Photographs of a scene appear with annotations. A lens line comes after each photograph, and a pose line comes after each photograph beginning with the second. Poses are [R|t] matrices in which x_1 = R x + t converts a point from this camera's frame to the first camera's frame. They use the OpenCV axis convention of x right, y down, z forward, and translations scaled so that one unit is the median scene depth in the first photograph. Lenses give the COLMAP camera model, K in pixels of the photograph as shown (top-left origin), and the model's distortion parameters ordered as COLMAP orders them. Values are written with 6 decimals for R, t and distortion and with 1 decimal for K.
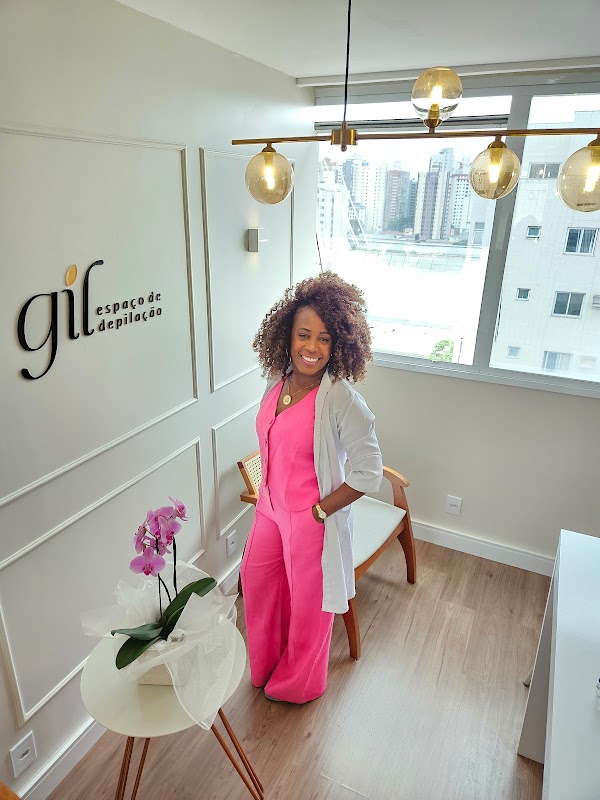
lens RADIAL K [[537.7, 0, 300.0], [0, 537.7, 400.0], [0, 0, 1]] dist [0.069103, -0.000753]
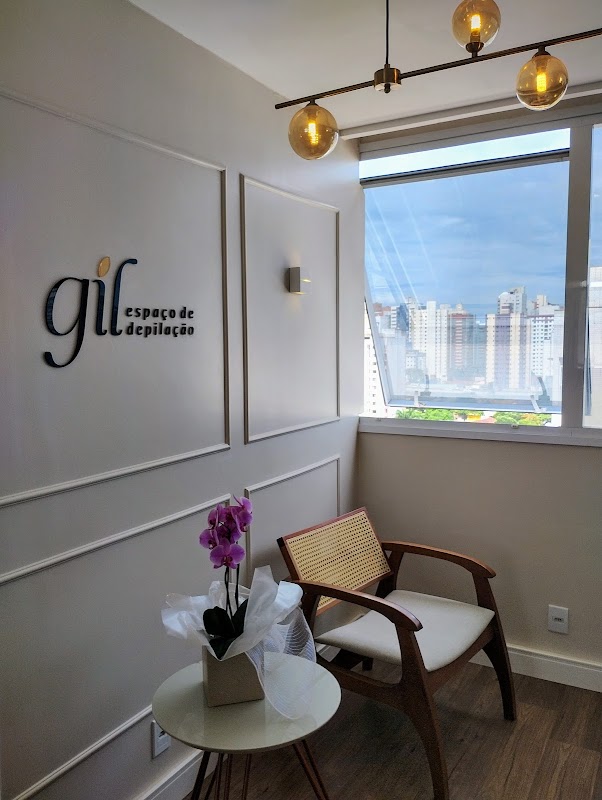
lens RADIAL K [[667.7, 0, 301.0], [0, 667.7, 400.0], [0, 0, 1]] dist [0.060624, -0.083840]
pose [[0.997202, -0.023692, -0.070896, -0.002206], [0.004014, 0.964044, -0.265712, 0.258216], [0.074642, 0.264684, 0.961442, -0.024799]]
